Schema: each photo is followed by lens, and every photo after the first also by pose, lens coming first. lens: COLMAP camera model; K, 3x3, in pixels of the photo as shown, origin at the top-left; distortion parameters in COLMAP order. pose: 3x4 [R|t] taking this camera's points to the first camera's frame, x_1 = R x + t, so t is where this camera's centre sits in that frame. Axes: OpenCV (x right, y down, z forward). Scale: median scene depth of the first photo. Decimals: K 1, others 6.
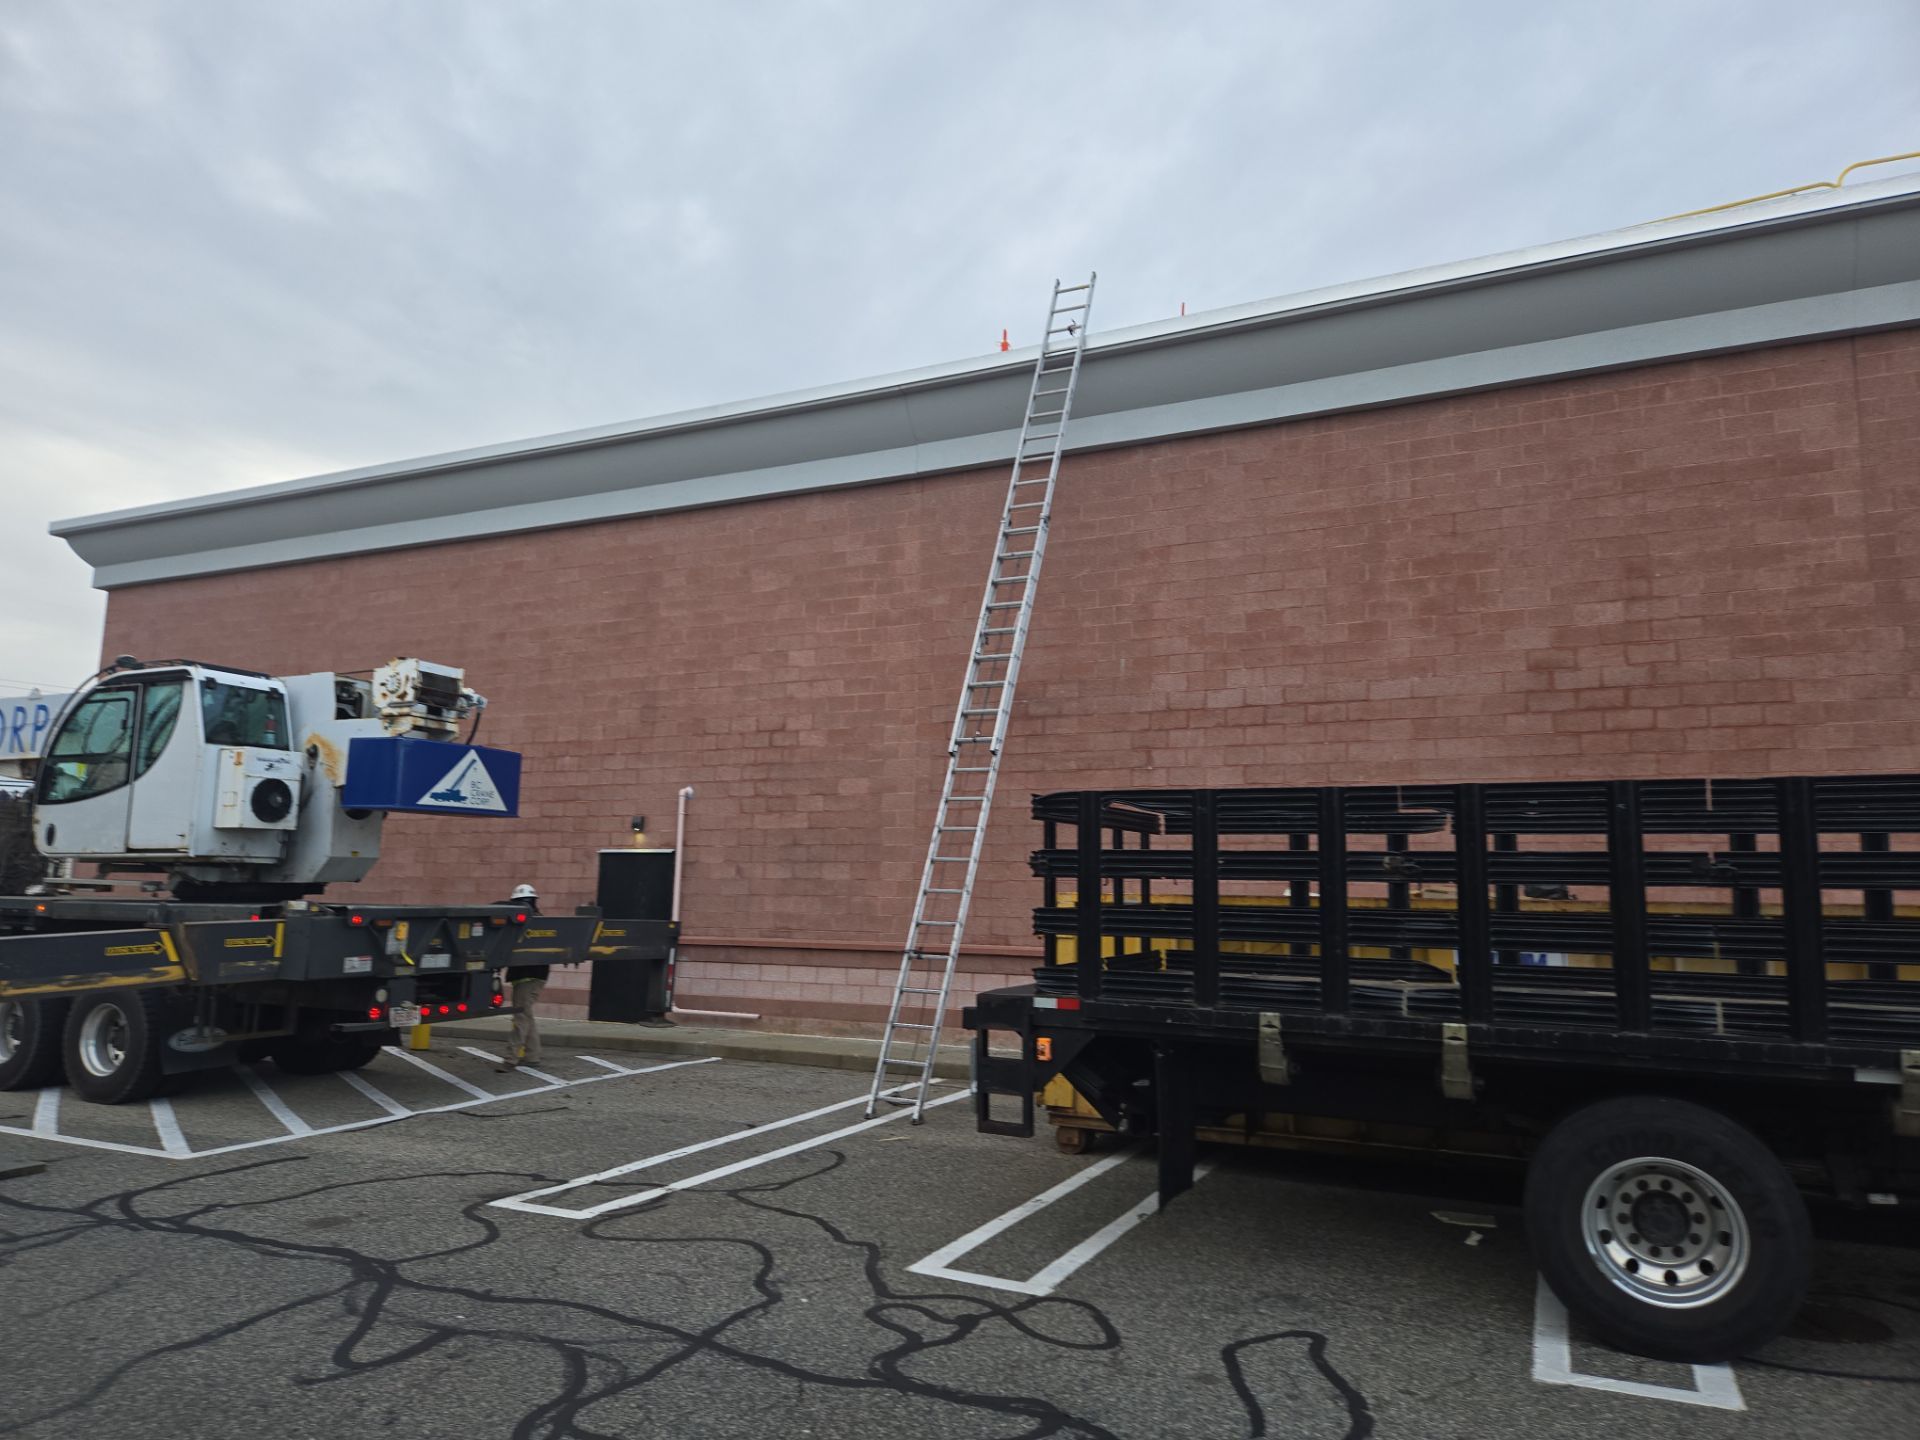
lens RADIAL K [[1265.0, 0, 938.5], [0, 1265.0, 728.4], [0, 0, 1]] dist [0.090728, -0.077255]
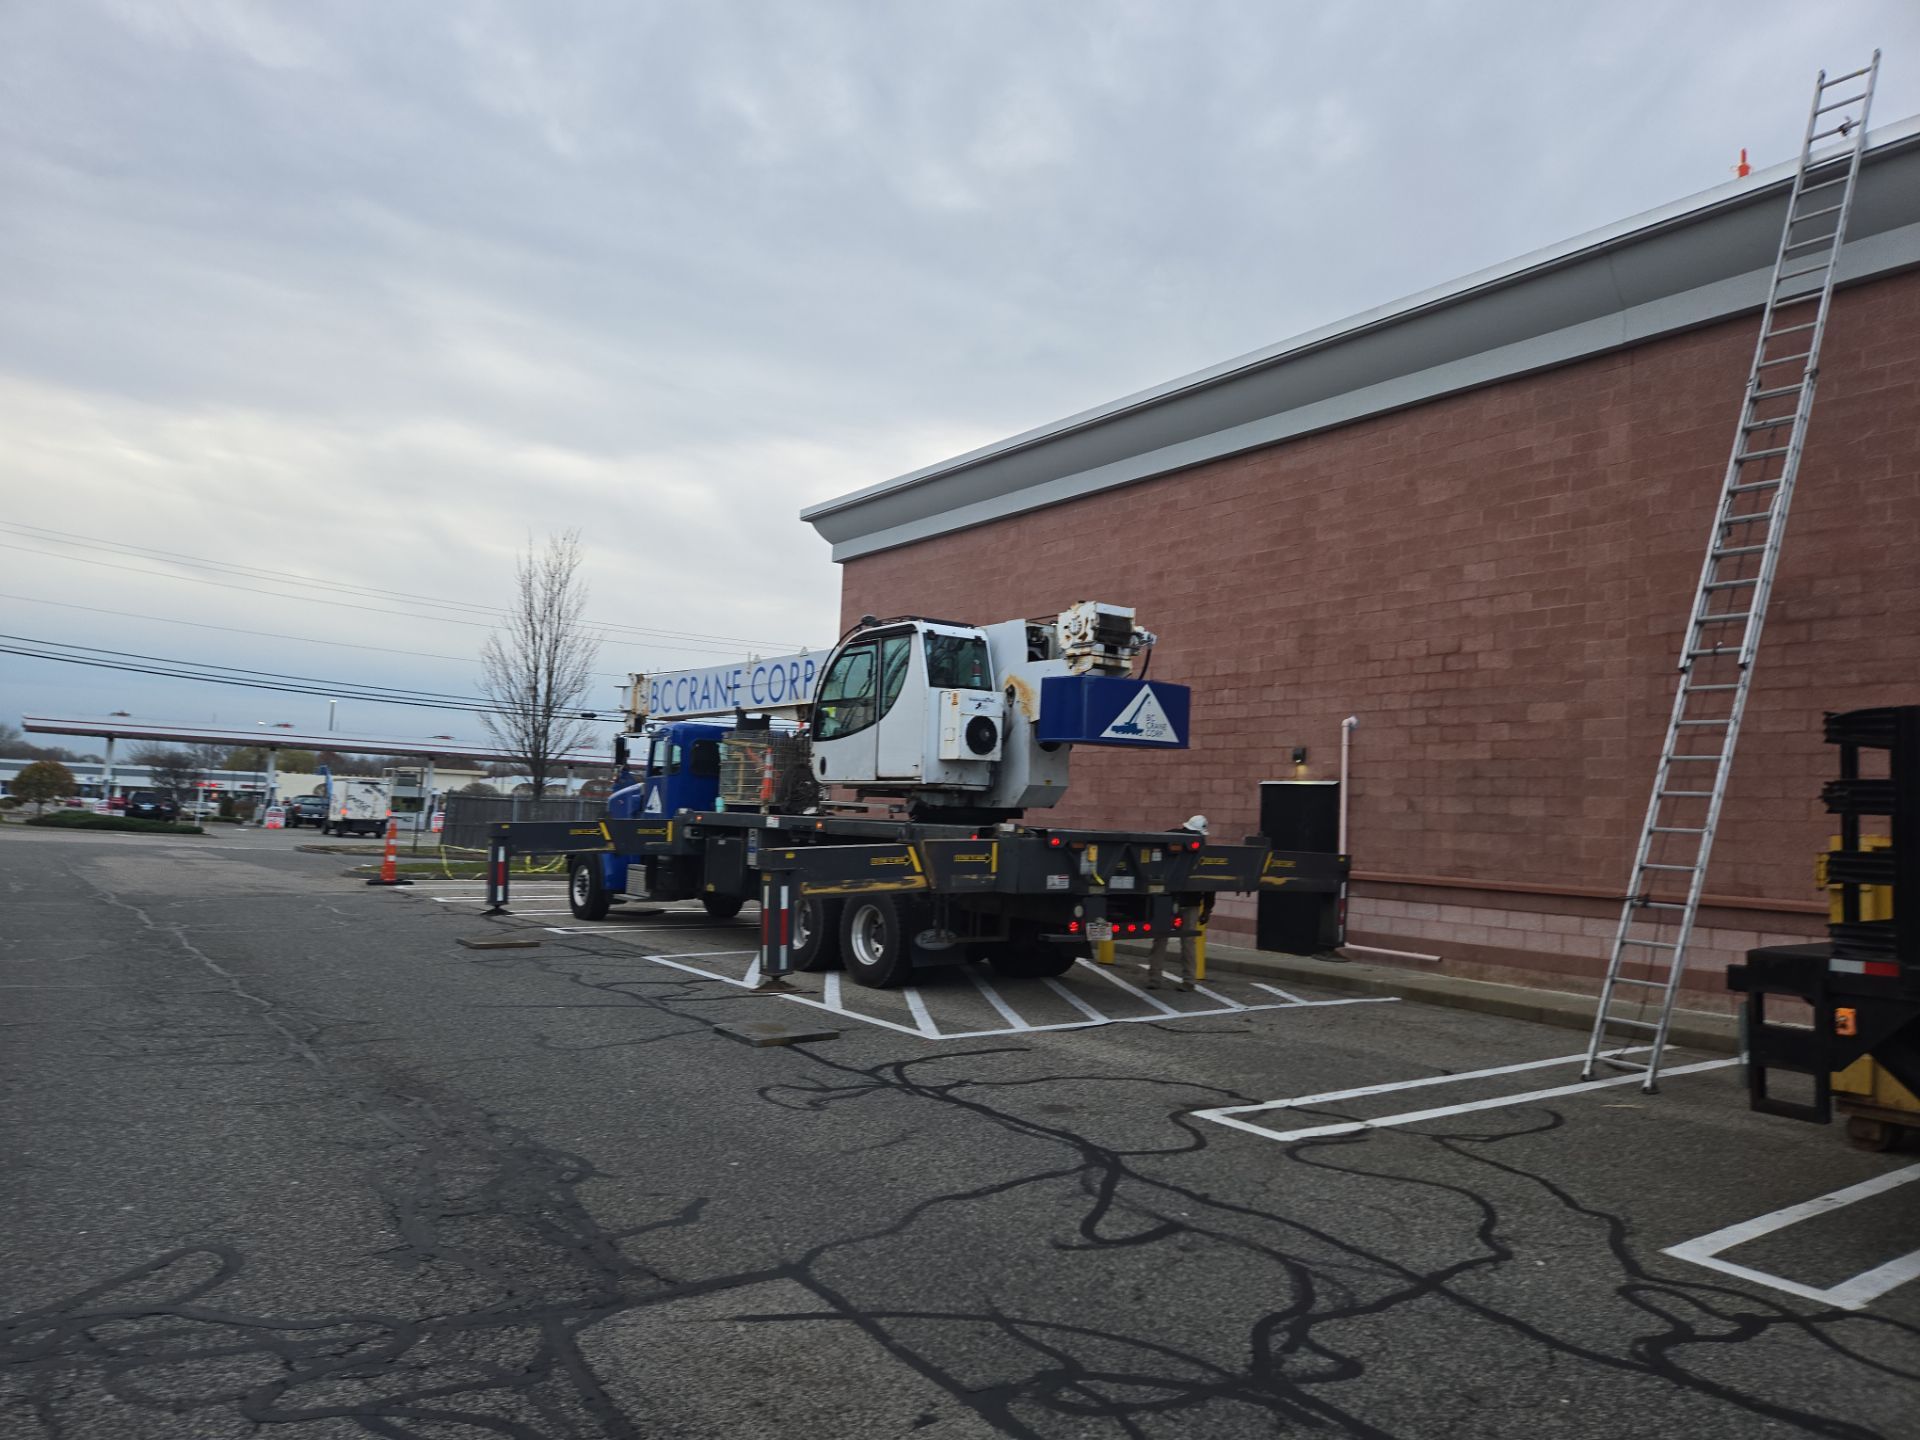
lens RADIAL K [[1271.6, 0, 937.5], [0, 1271.6, 731.9], [0, 0, 1]] dist [0.086816, -0.073986]
pose [[0.880623, -0.017394, -0.473499, -0.019146], [0.043178, 0.998114, 0.043638, 0.002224], [0.471847, -0.058874, 0.879713, -0.002090]]
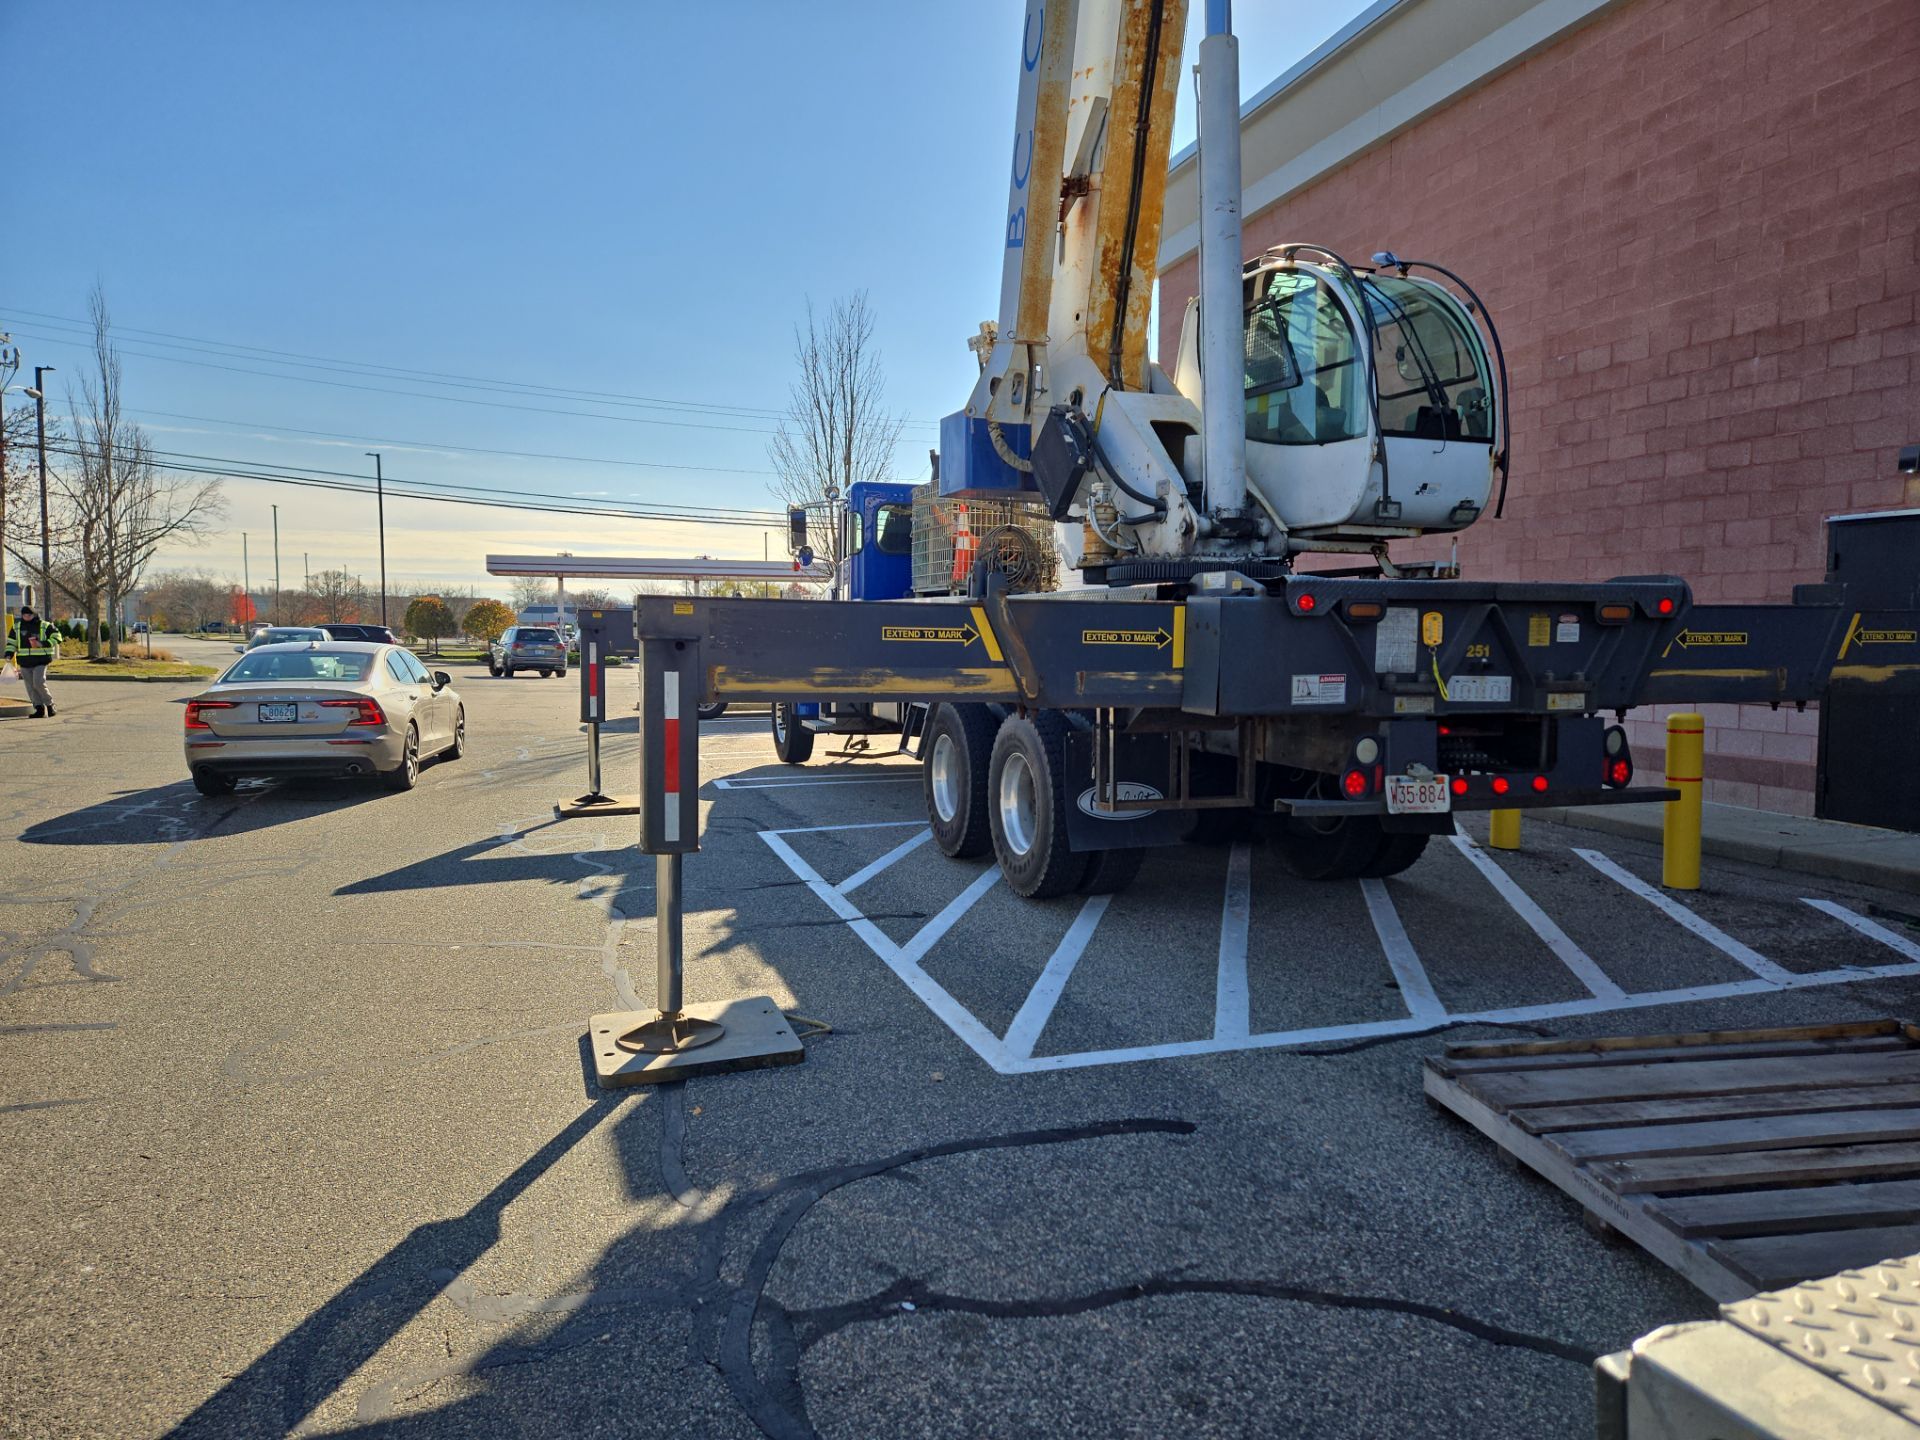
lens RADIAL K [[1310.0, 0, 956.7], [0, 1310.0, 674.4], [0, 0, 1]] dist [0.004781, 0.001089]
pose [[0.677598, 0.009370, -0.735372, -0.145103], [0.094874, 0.990450, 0.100041, 0.097343], [0.729287, -0.137556, 0.670238, 0.473358]]
